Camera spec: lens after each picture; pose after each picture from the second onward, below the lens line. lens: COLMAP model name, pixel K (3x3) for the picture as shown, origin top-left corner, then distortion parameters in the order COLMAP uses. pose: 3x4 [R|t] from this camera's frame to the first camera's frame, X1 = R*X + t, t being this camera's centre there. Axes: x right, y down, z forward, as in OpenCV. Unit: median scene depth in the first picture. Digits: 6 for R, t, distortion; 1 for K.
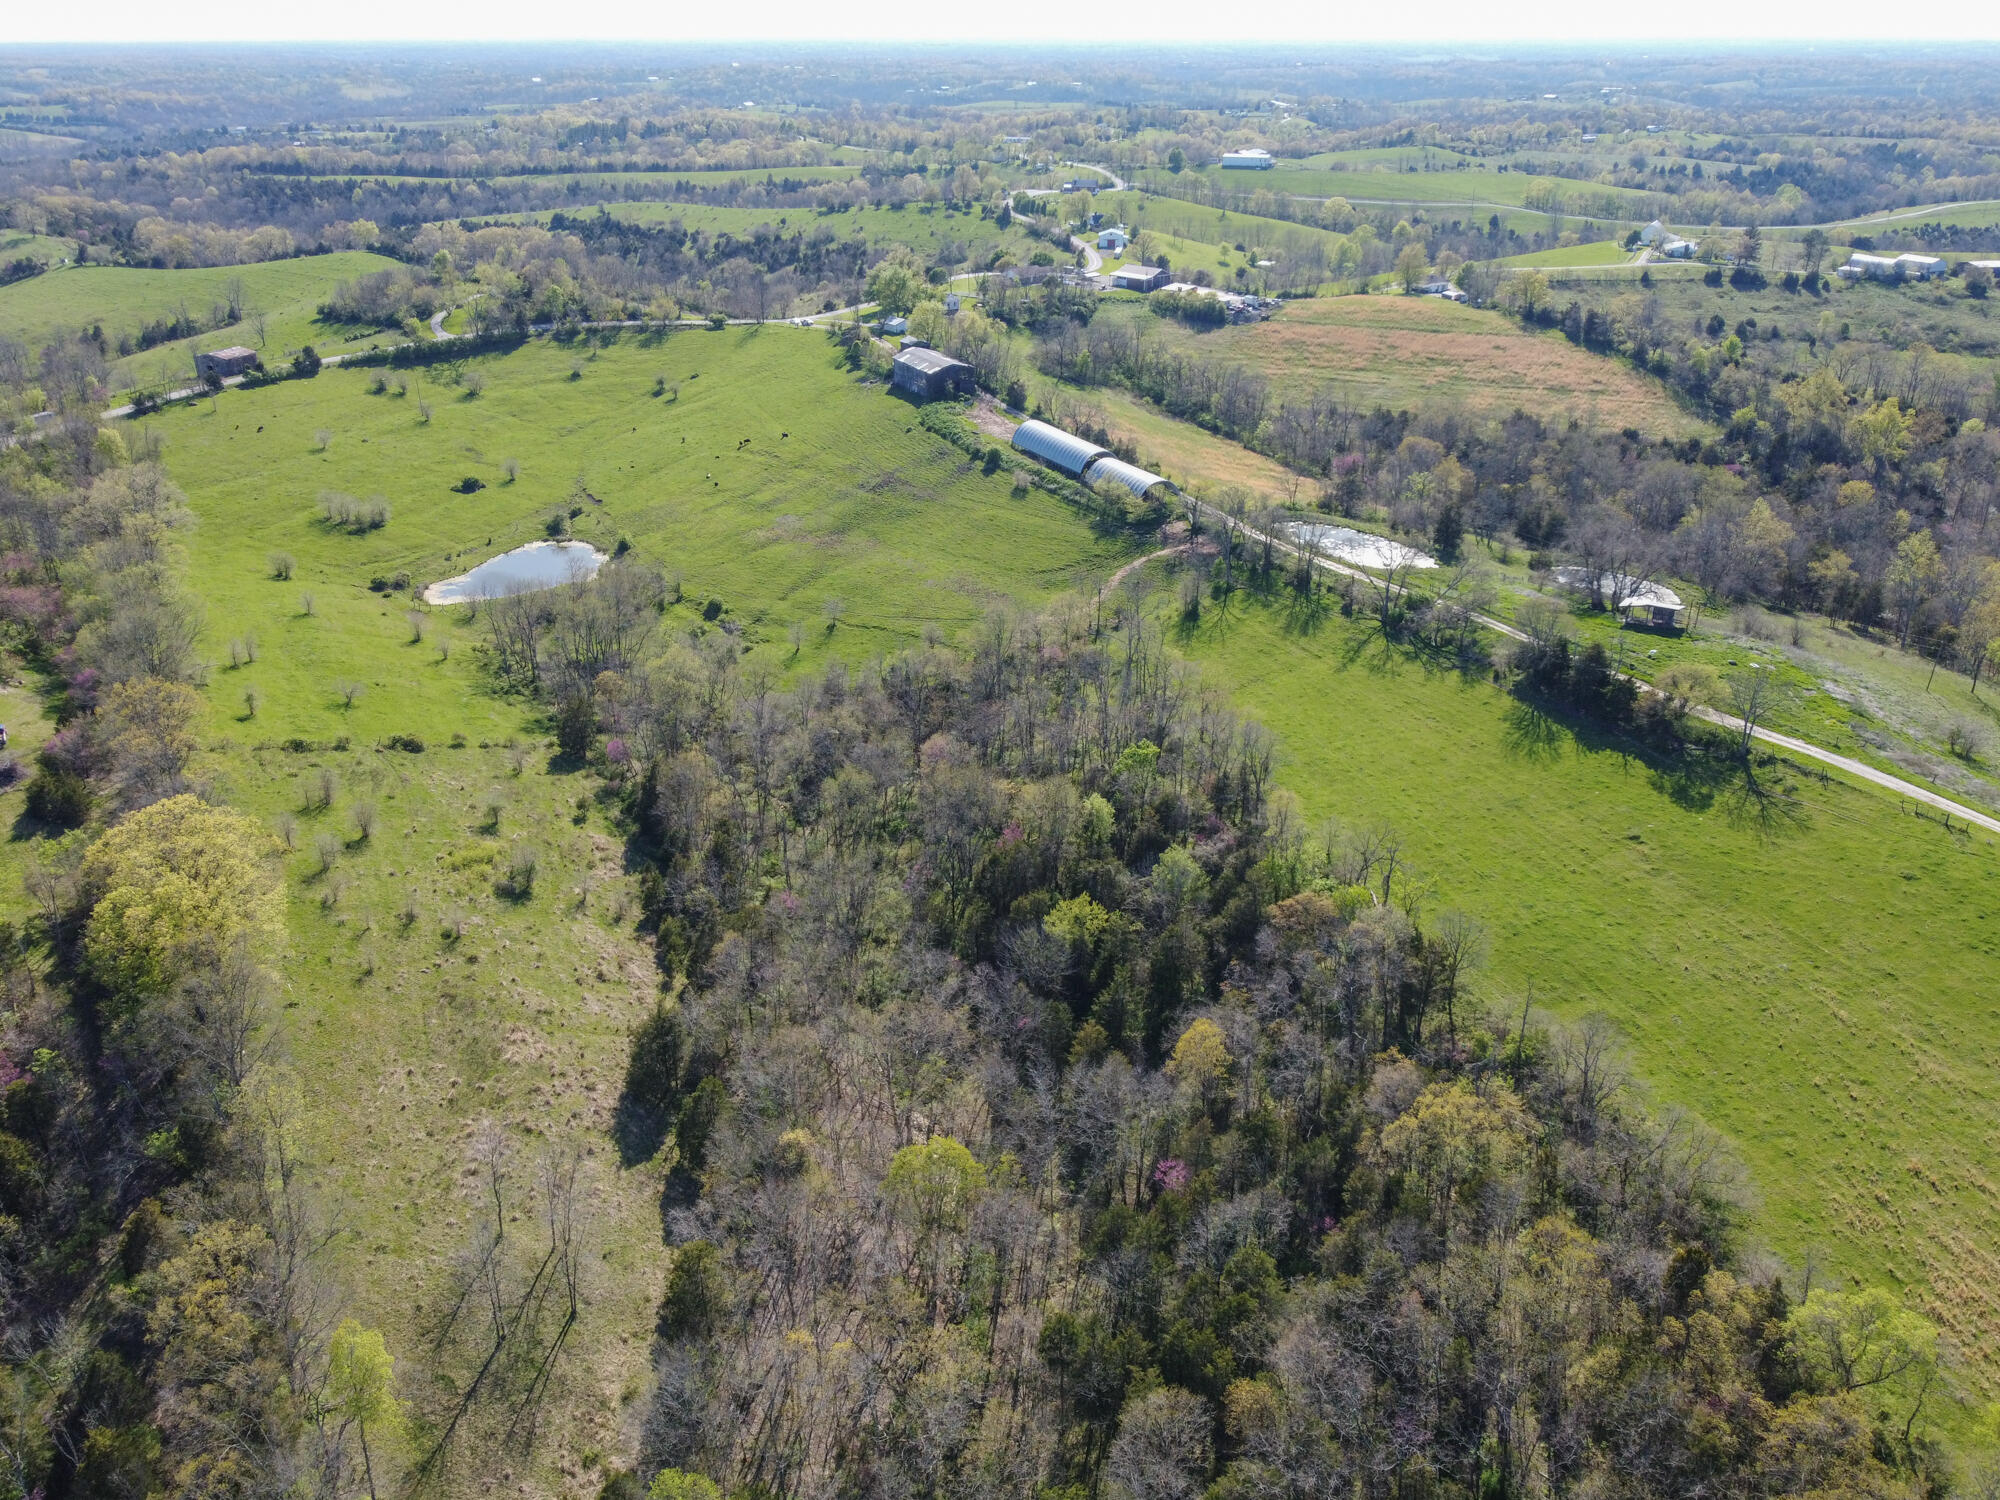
lens RADIAL K [[1541.0, 0, 938.9], [0, 1541.0, 696.3], [0, 0, 1]] dist [-0.020335, 0.008323]
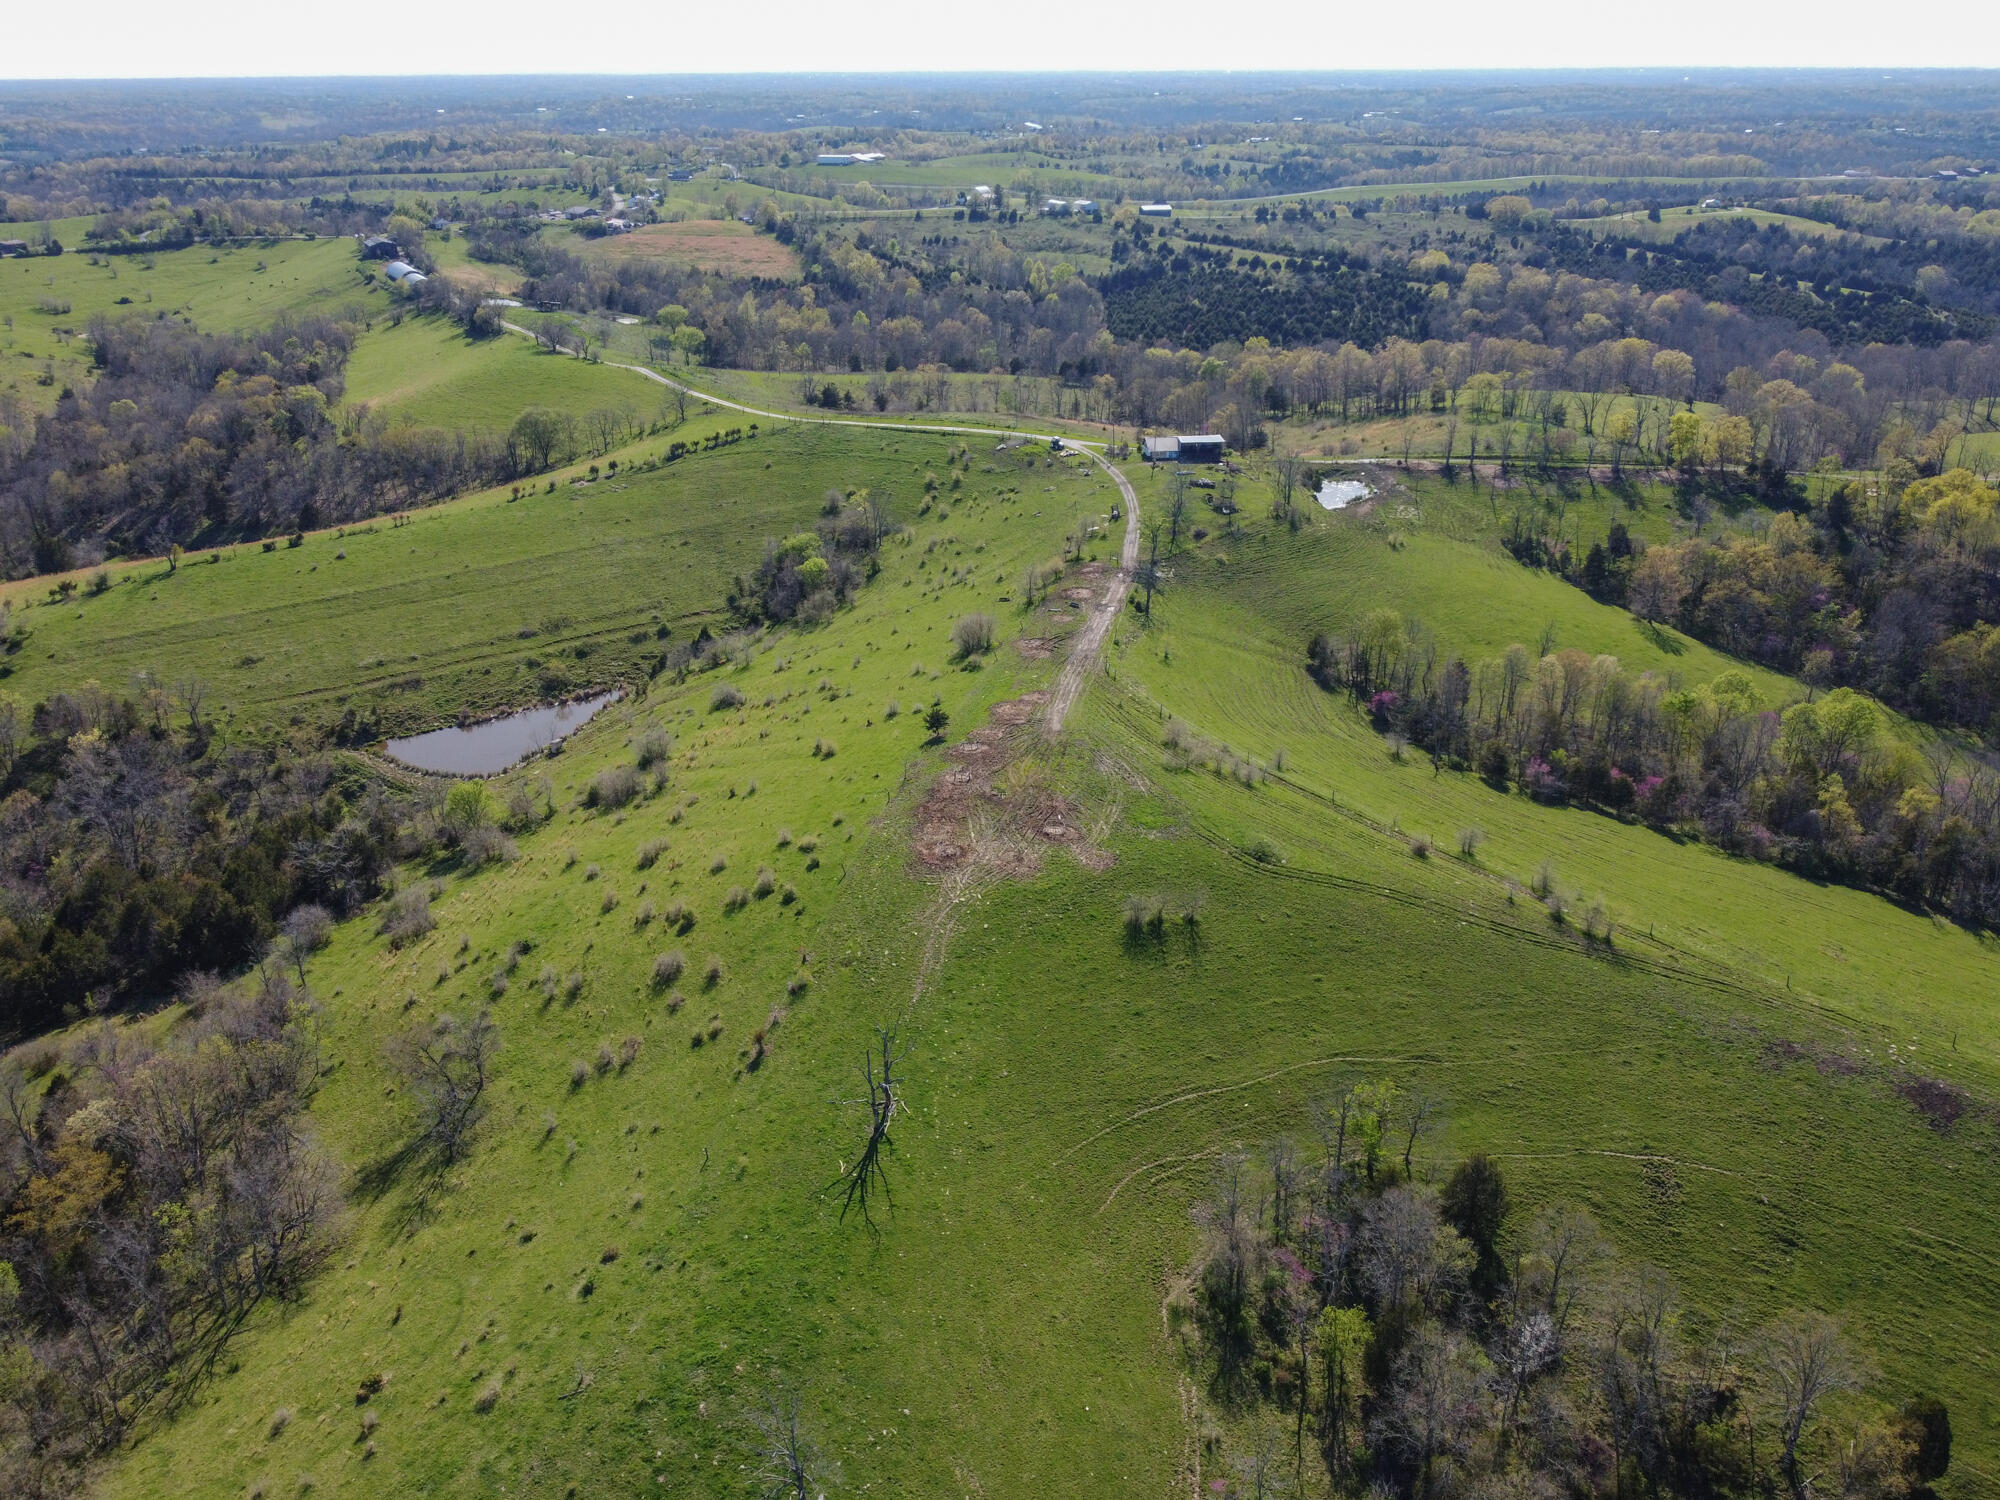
lens RADIAL K [[1541.0, 0, 1009.5], [0, 1541.0, 746.5], [0, 0, 1]] dist [-0.020335, 0.008323]
pose [[0.999183, -0.018714, 0.035823, 0.594950], [0.018402, 0.999790, 0.009038, 0.347708], [-0.035985, -0.008372, 0.999317, -0.807113]]
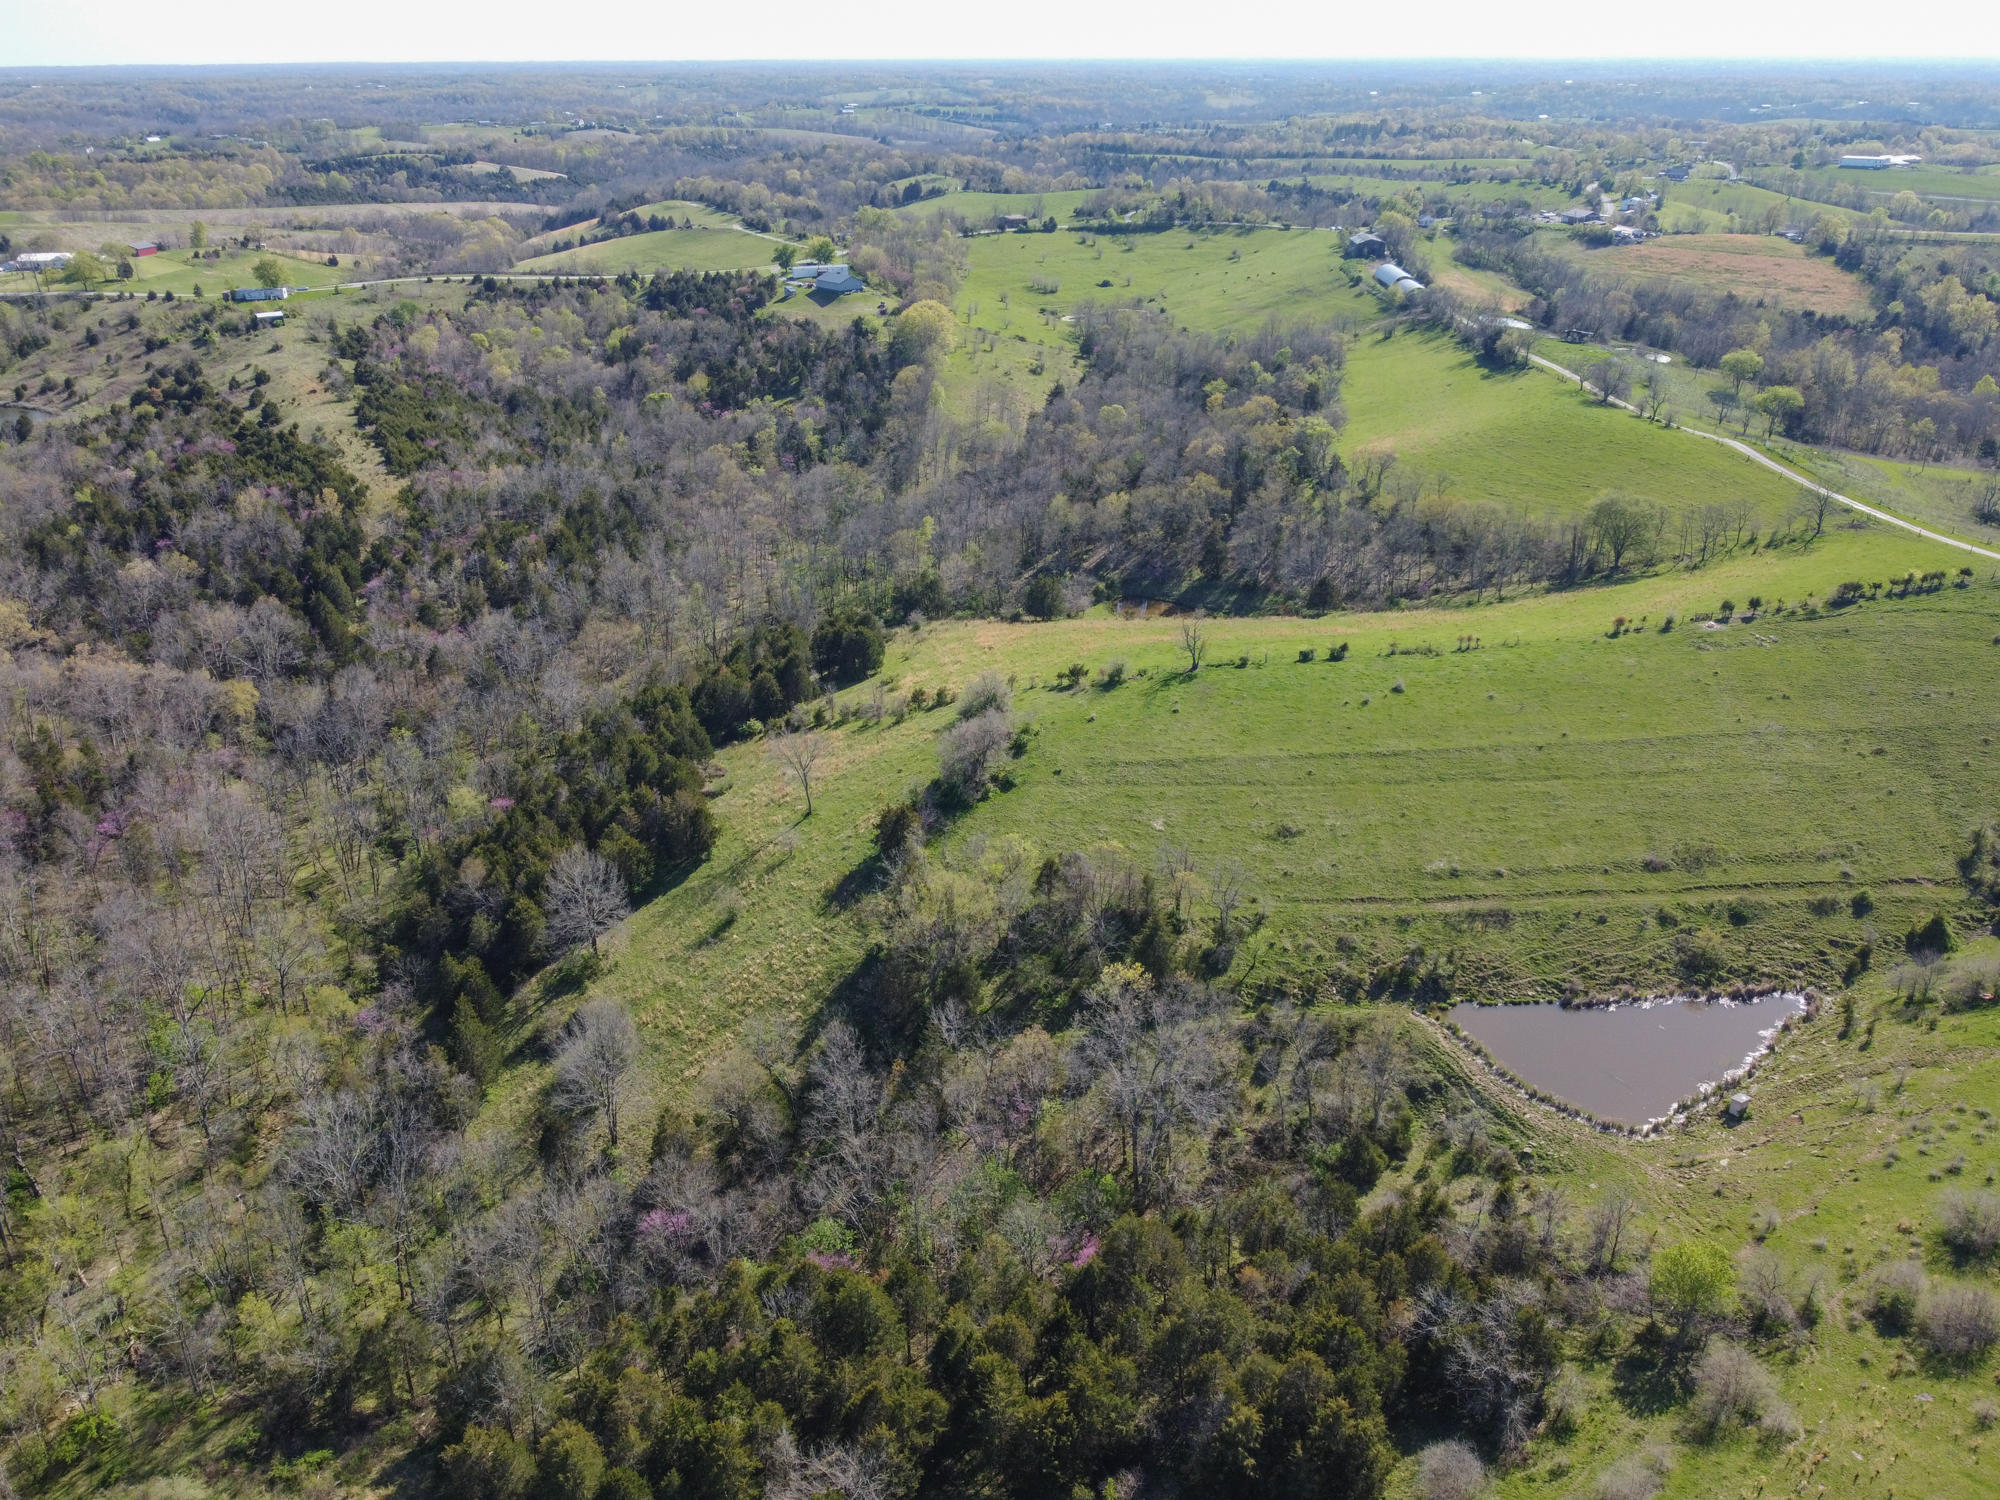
lens RADIAL K [[1541.0, 0, 1002.5], [0, 1541.0, 727.8], [0, 0, 1]] dist [-0.020335, 0.008323]
pose [[0.880319, 0.187875, -0.435593, 0.420708], [-0.184730, 0.981516, 0.050003, 0.269010], [0.436936, 0.036448, 0.898754, -0.623351]]
